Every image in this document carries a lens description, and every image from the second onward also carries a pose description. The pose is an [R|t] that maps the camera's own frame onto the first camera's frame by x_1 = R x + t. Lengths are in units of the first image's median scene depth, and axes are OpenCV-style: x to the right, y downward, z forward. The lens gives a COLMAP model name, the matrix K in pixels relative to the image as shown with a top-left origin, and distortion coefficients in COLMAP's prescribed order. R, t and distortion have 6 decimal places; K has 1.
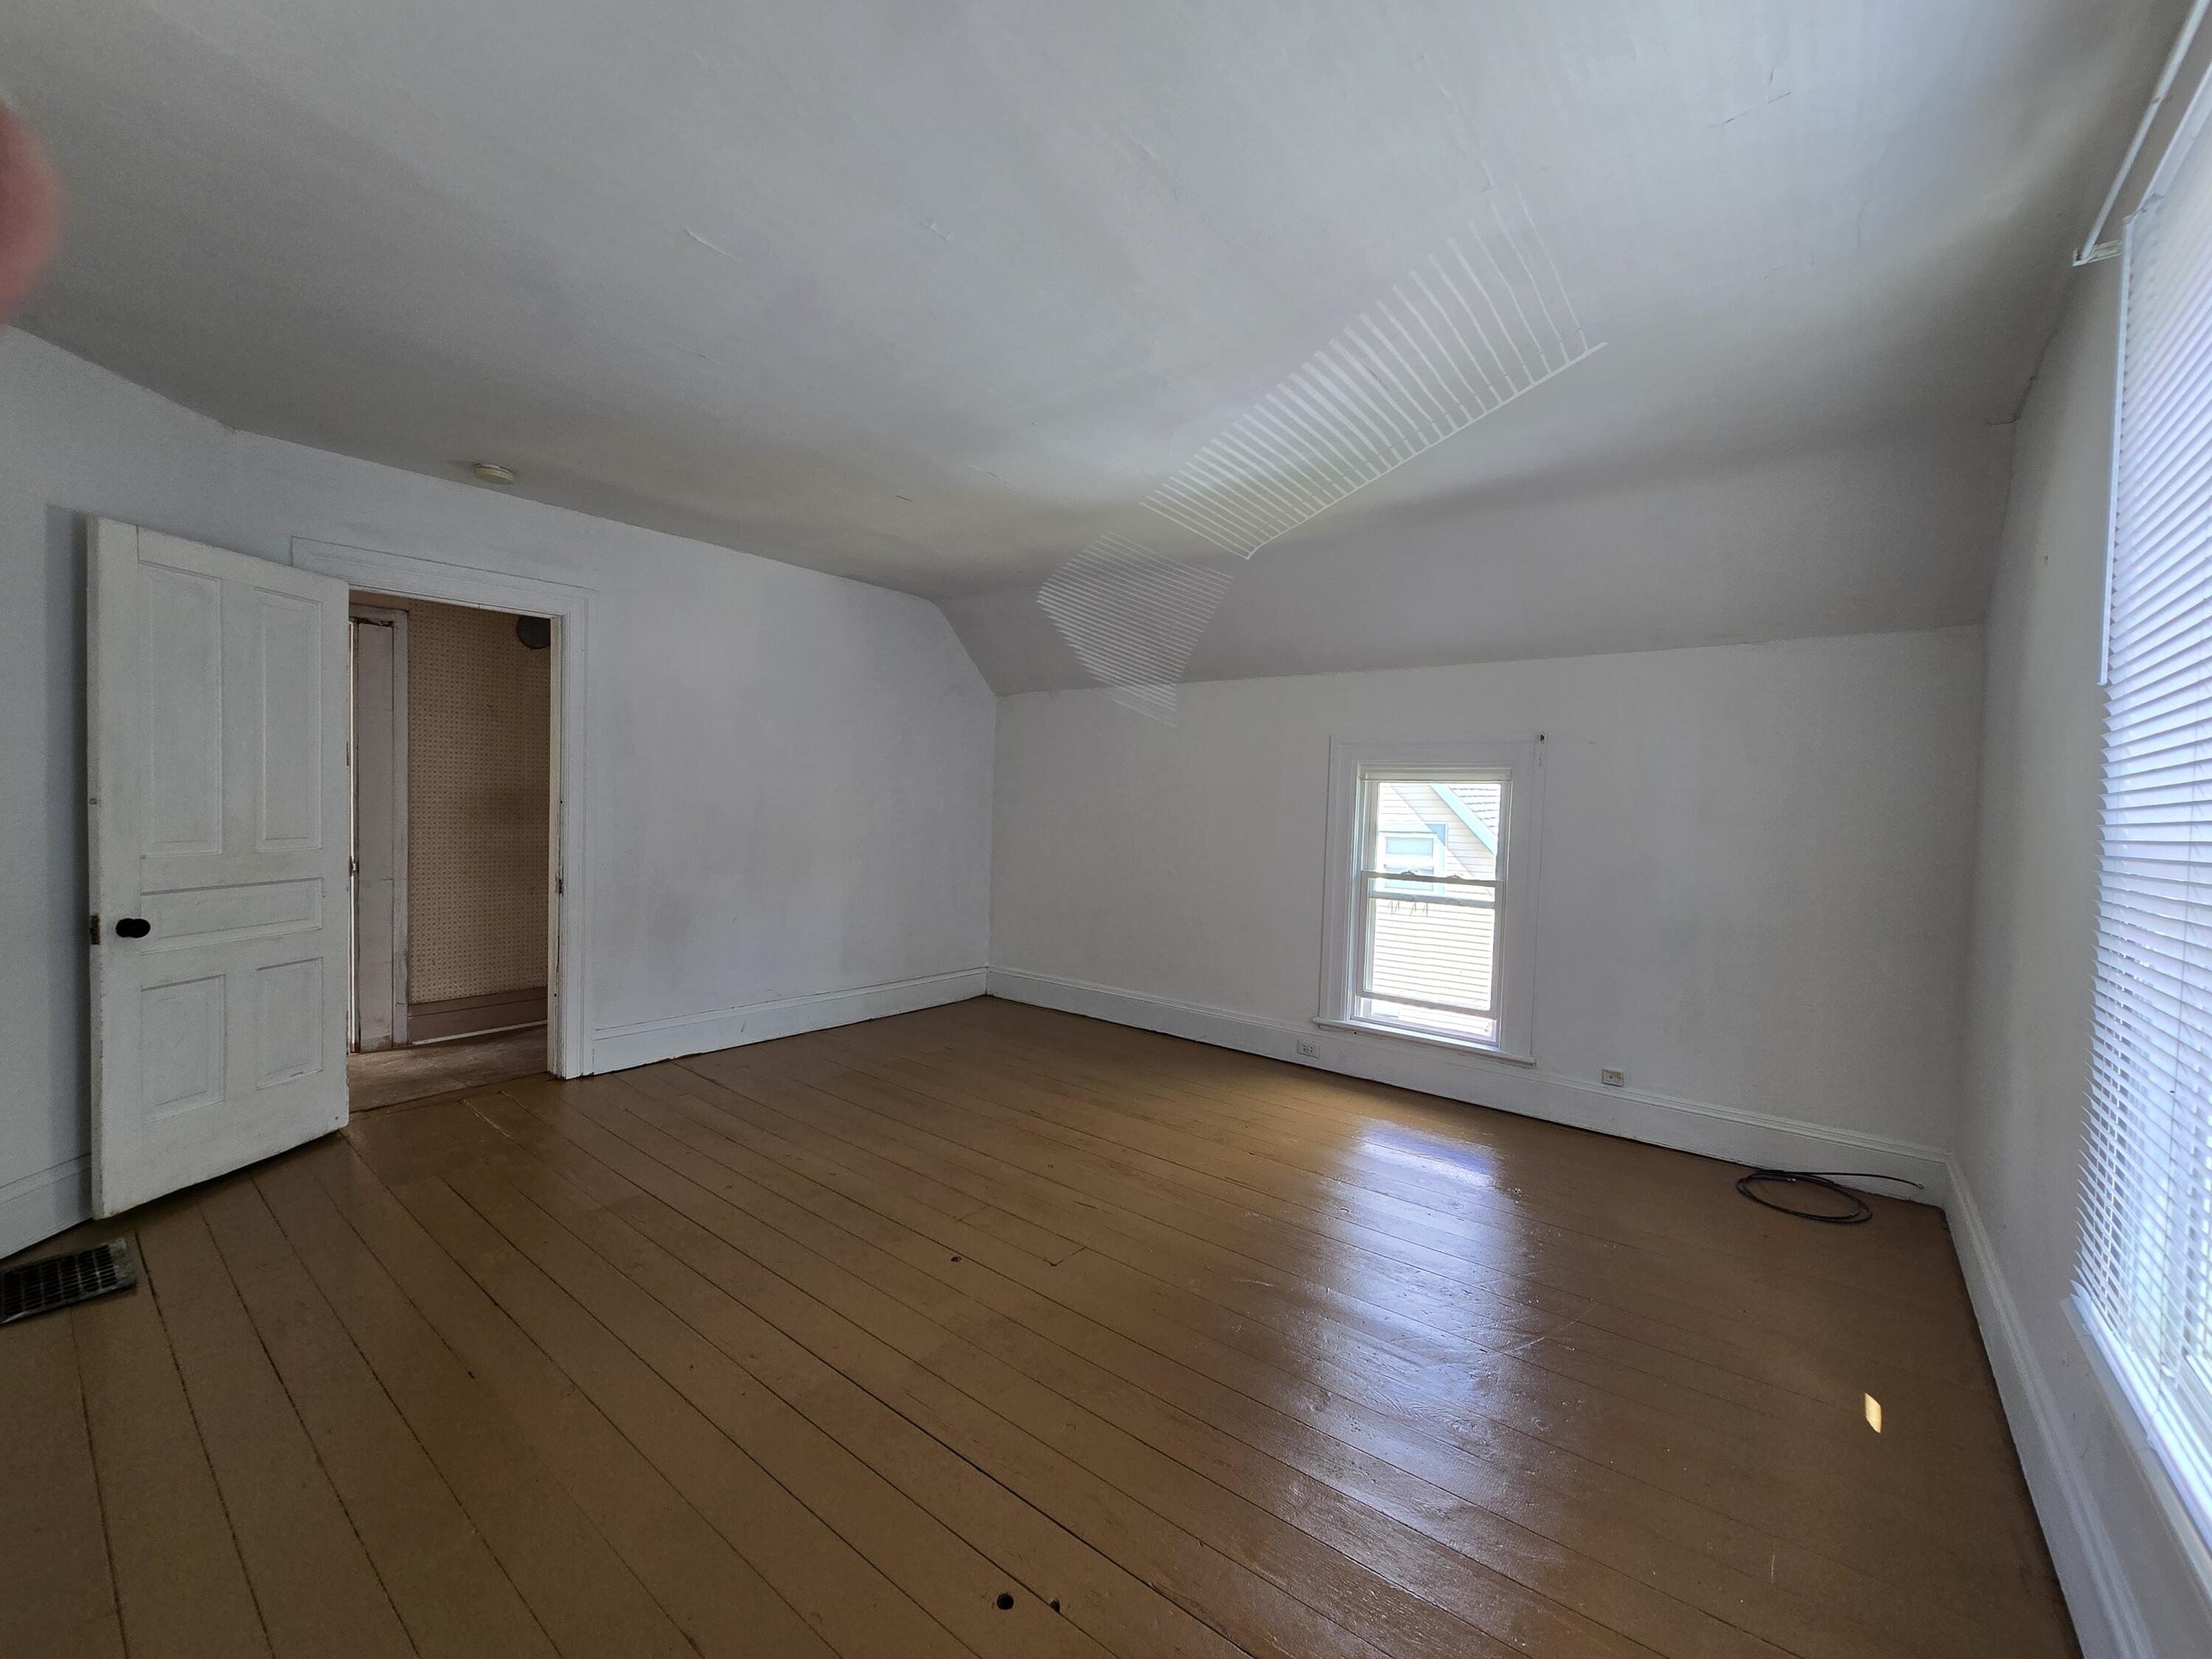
lens RADIAL K [[908.3, 0, 1097.5], [0, 908.3, 832.4], [0, 0, 1]] dist [-0.003901, 0.000113]
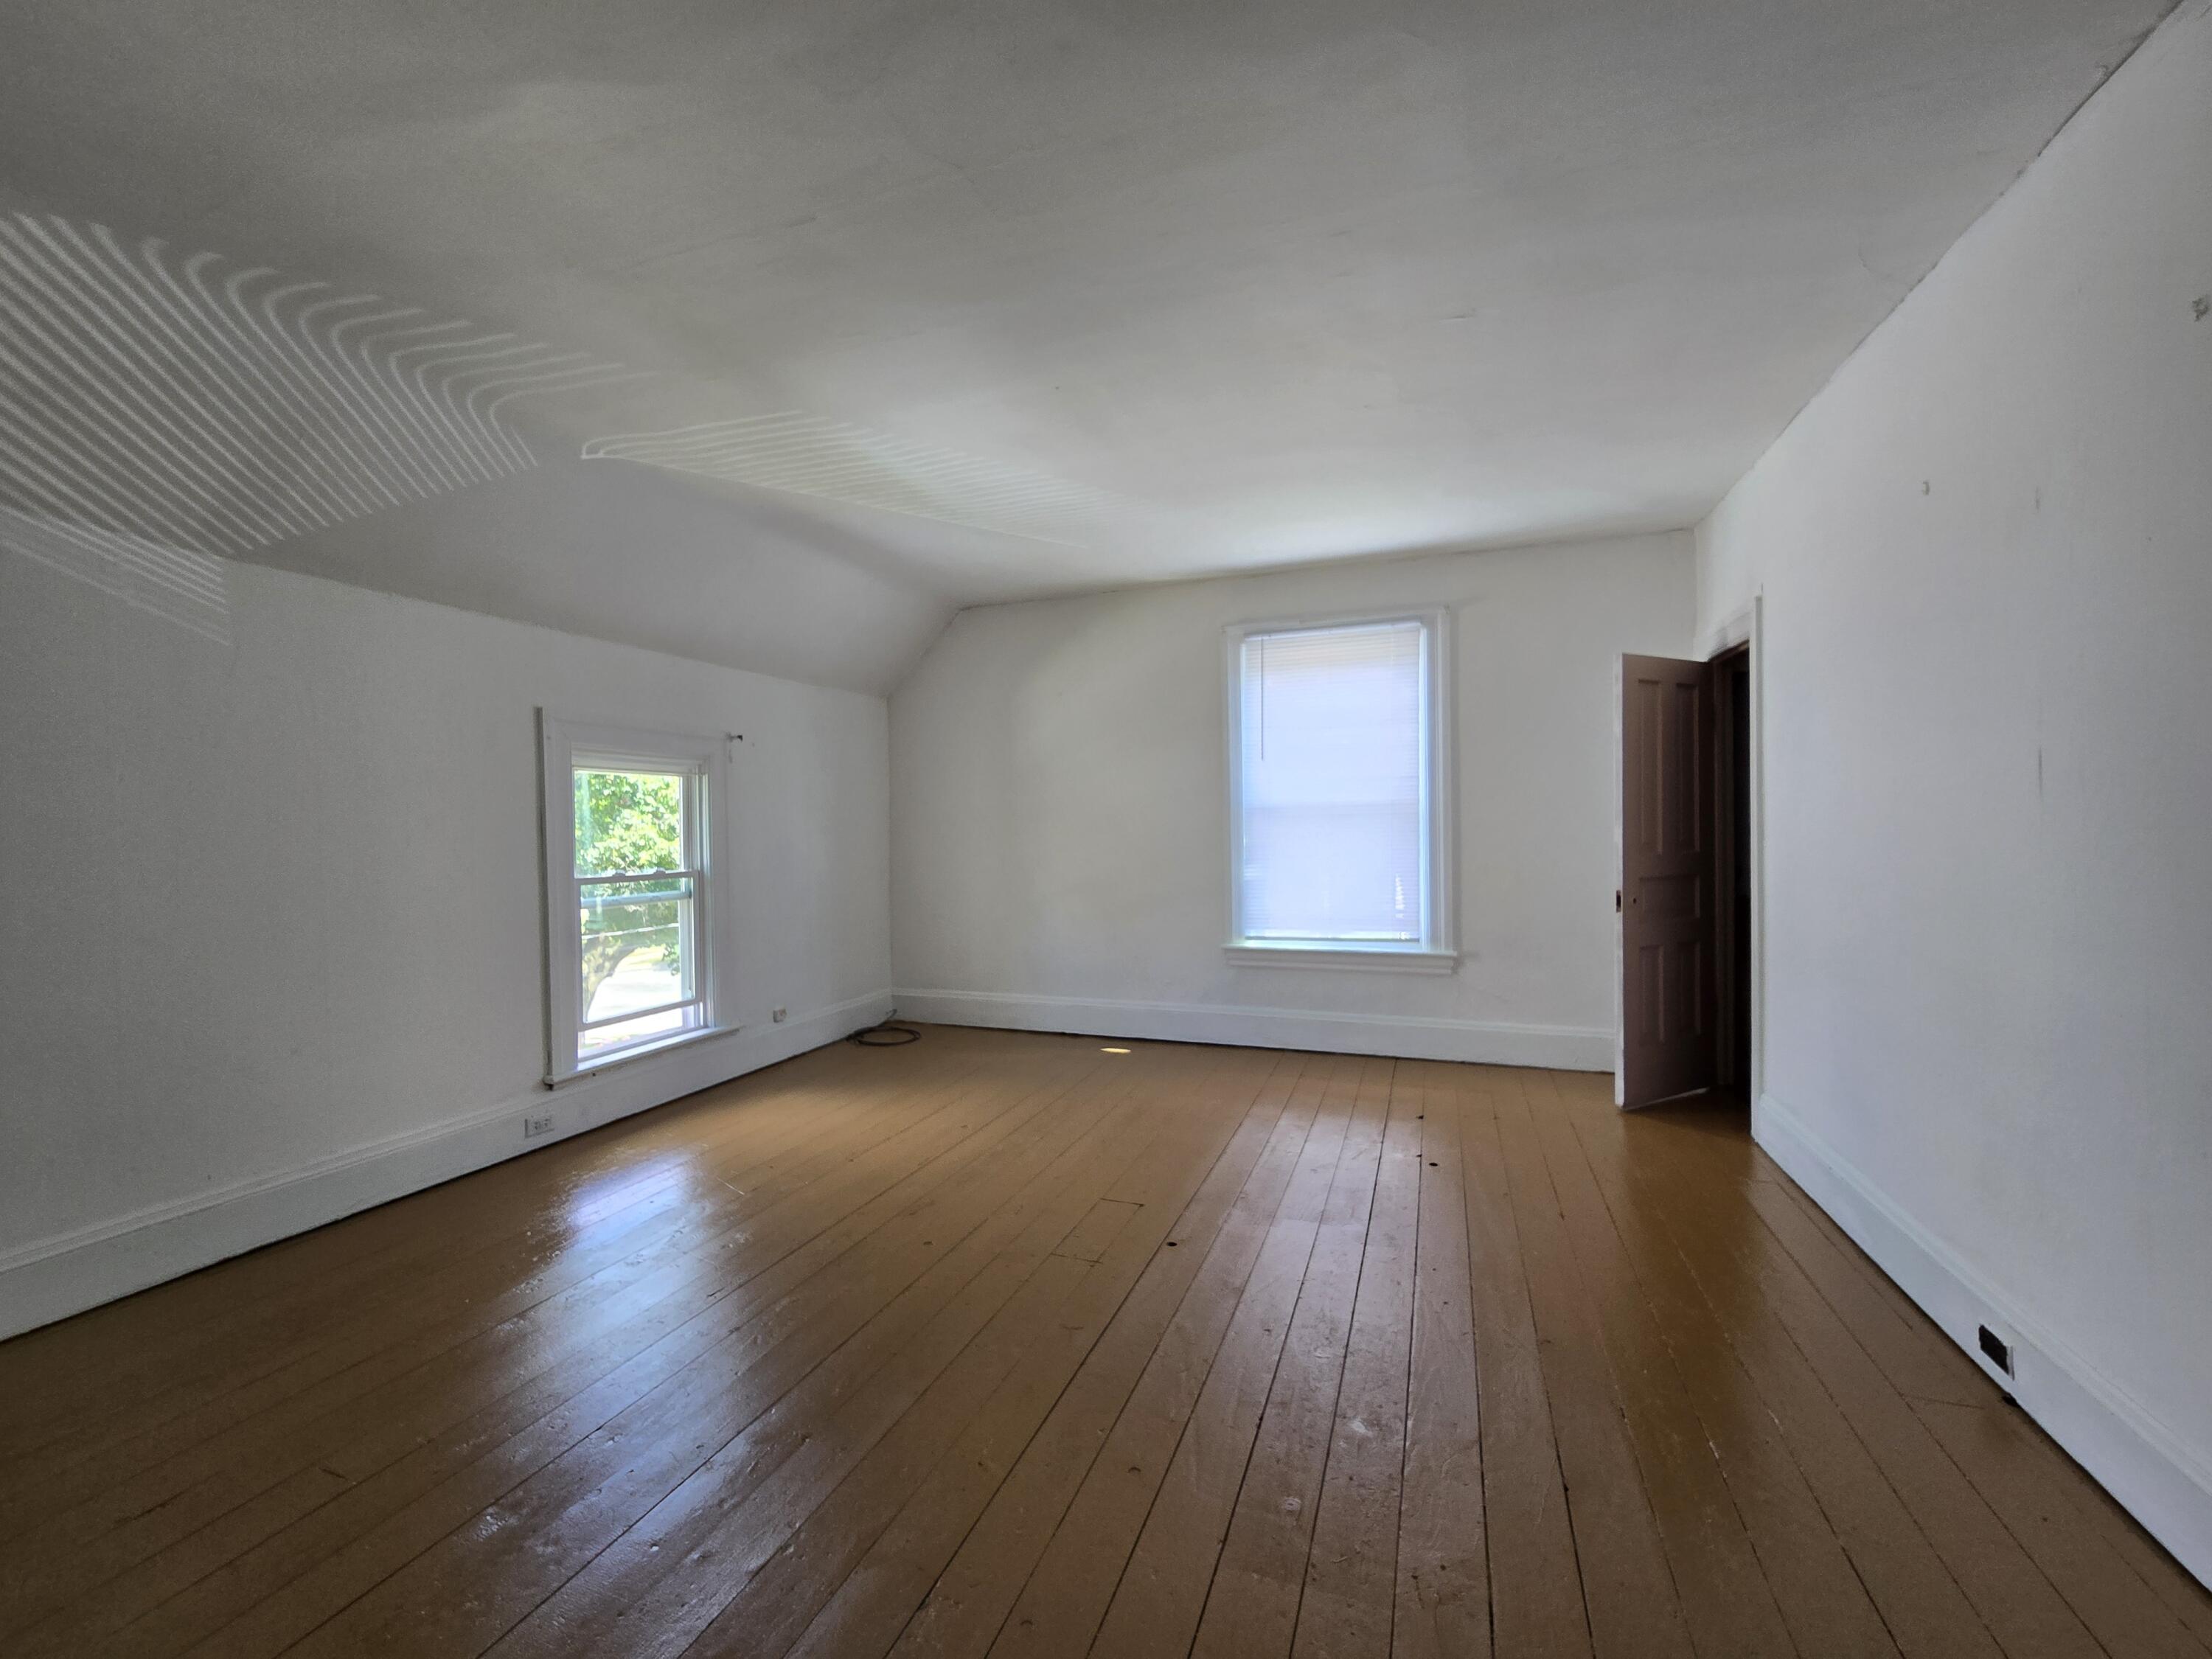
lens RADIAL K [[908.3, 0, 1097.5], [0, 908.3, 832.4], [0, 0, 1]] dist [-0.003901, 0.000113]
pose [[-0.312105, -0.032967, 0.949476, -0.652108], [0.036055, 0.998267, 0.046512, -0.020484], [-0.949363, 0.048750, -0.310375, 0.838101]]
